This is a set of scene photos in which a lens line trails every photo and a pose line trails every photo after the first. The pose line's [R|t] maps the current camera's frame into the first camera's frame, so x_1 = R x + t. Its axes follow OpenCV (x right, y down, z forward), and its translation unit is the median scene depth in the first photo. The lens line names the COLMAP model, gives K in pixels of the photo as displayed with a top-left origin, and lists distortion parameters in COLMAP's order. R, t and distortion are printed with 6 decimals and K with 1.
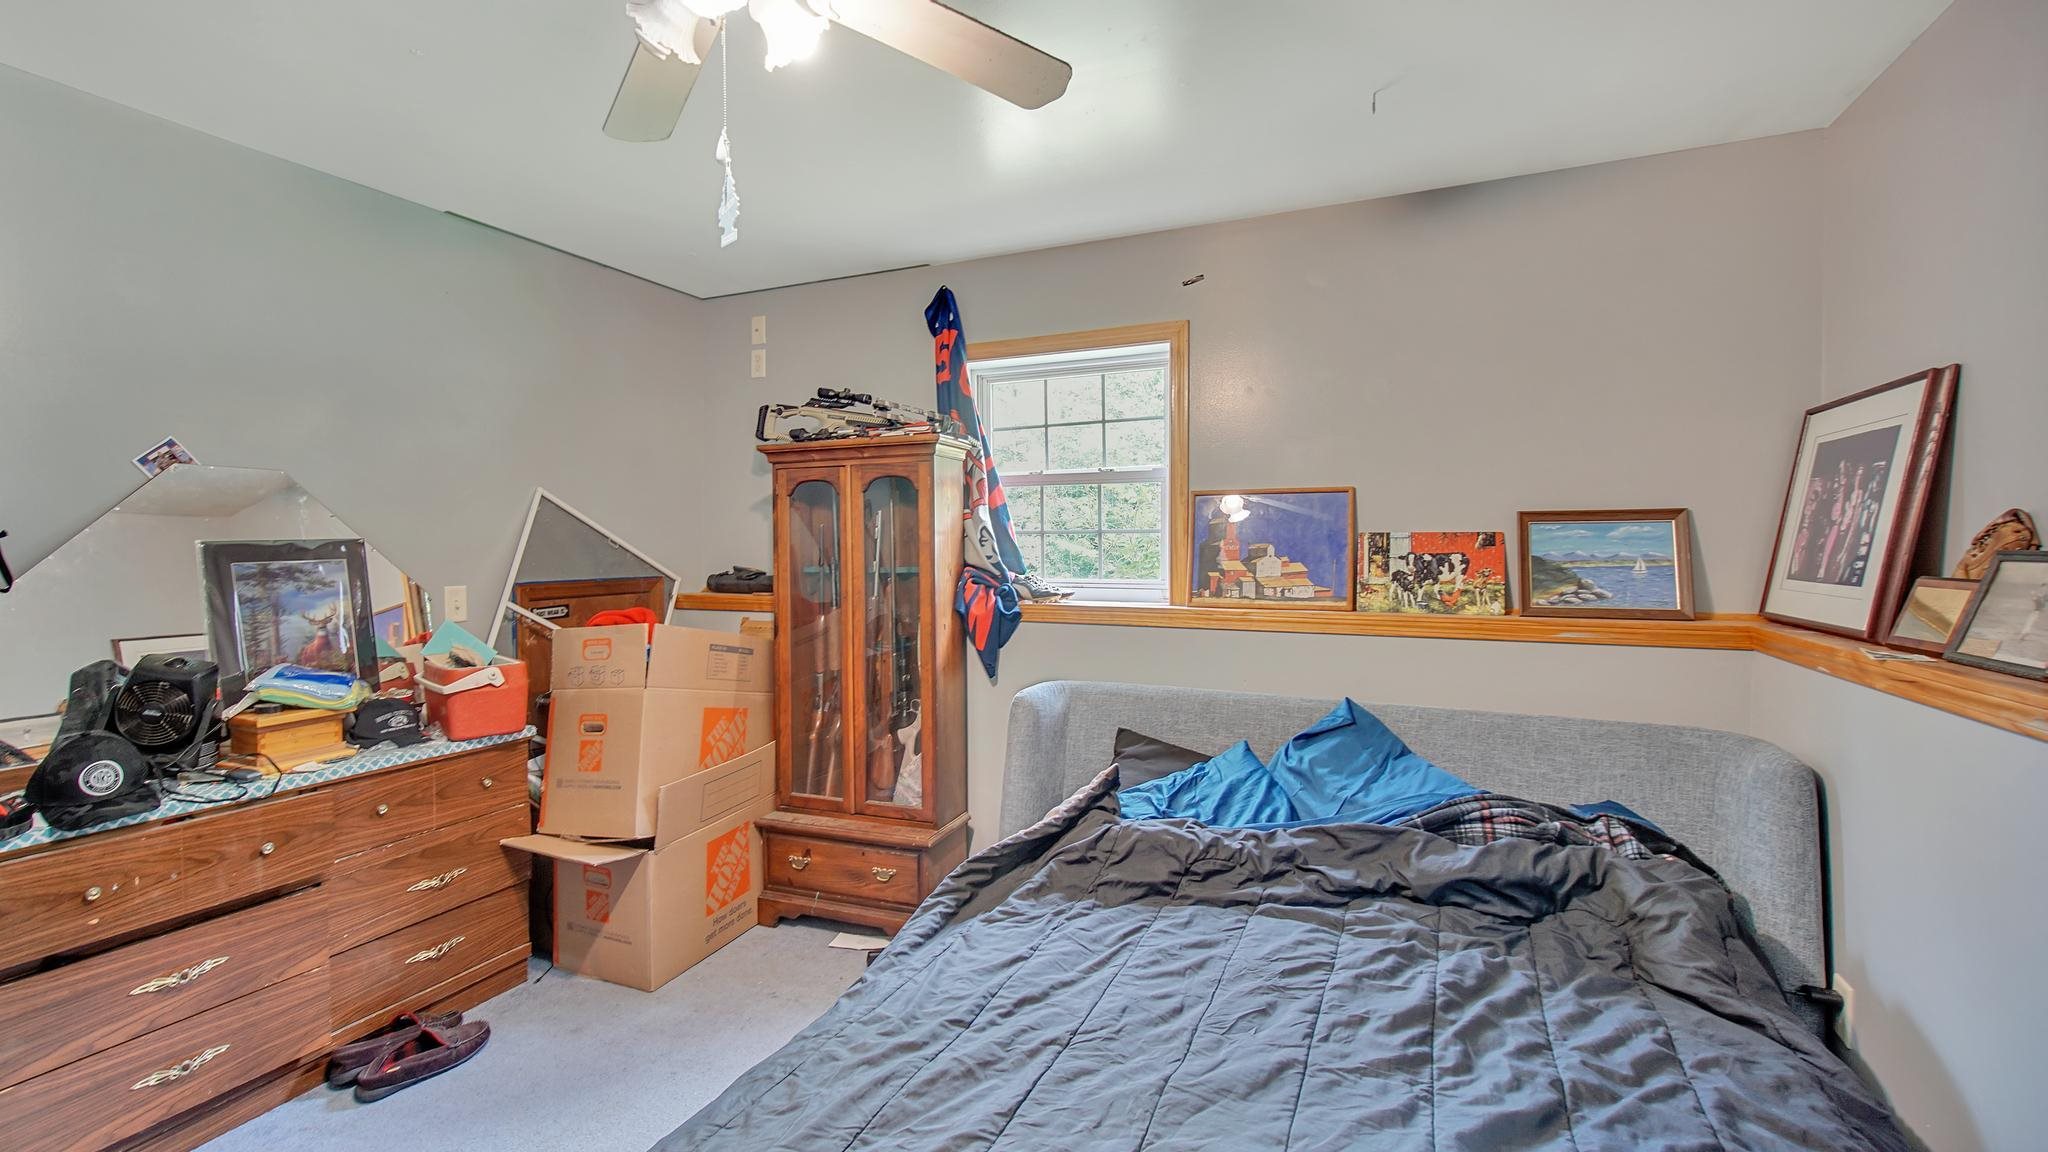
lens RADIAL K [[888.5, 0, 1010.4], [0, 888.5, 571.9], [0, 0, 1]] dist [-0.006656, 0.000864]
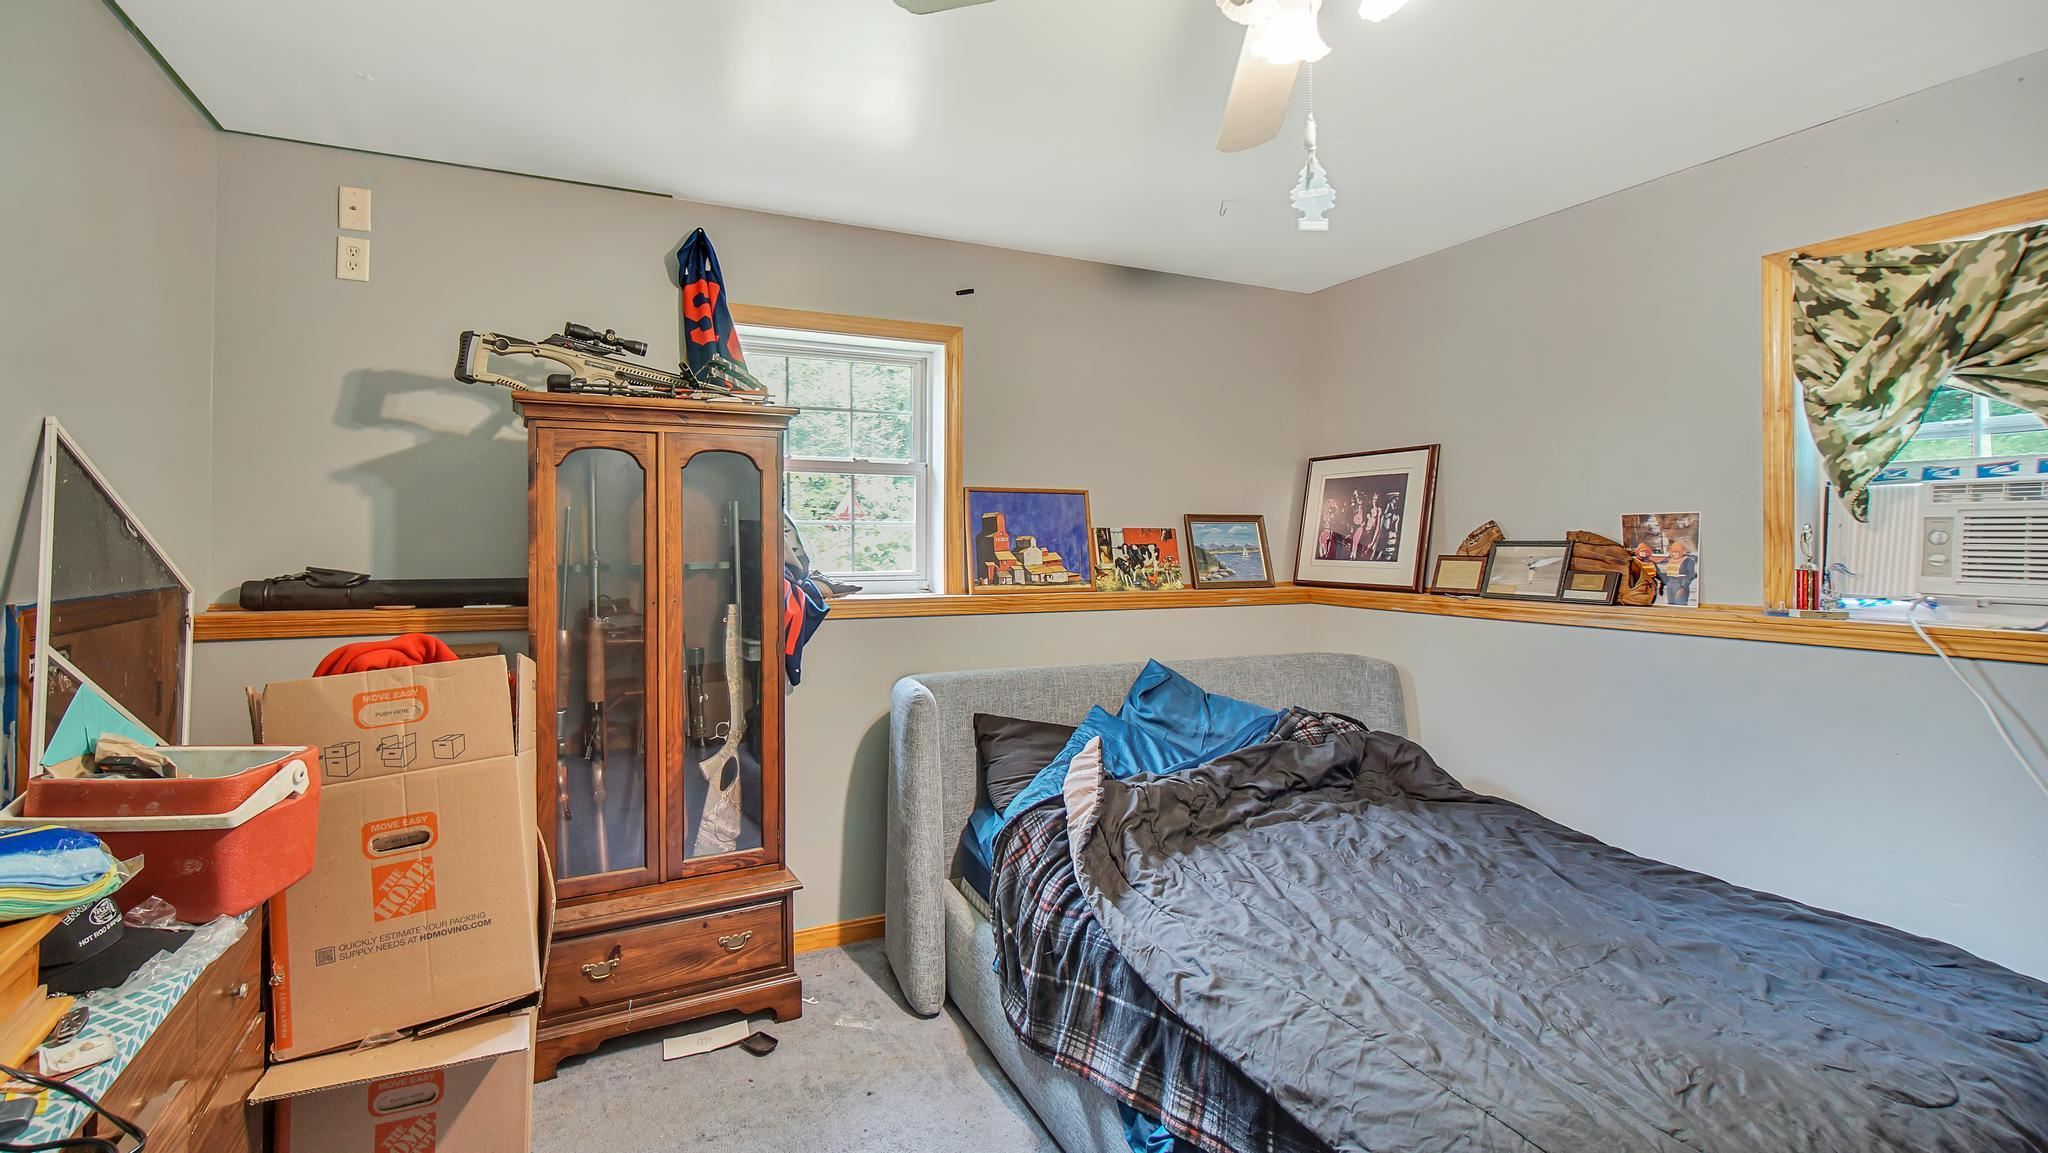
lens RADIAL K [[888.5, 0, 960.3], [0, 888.5, 542.2], [0, 0, 1]] dist [-0.006656, 0.000864]
pose [[0.662081, 0.001365, 0.749431, -0.662437], [0.019637, 0.999623, -0.019169, -0.004090], [-0.749175, 0.027408, 0.661805, 0.323882]]
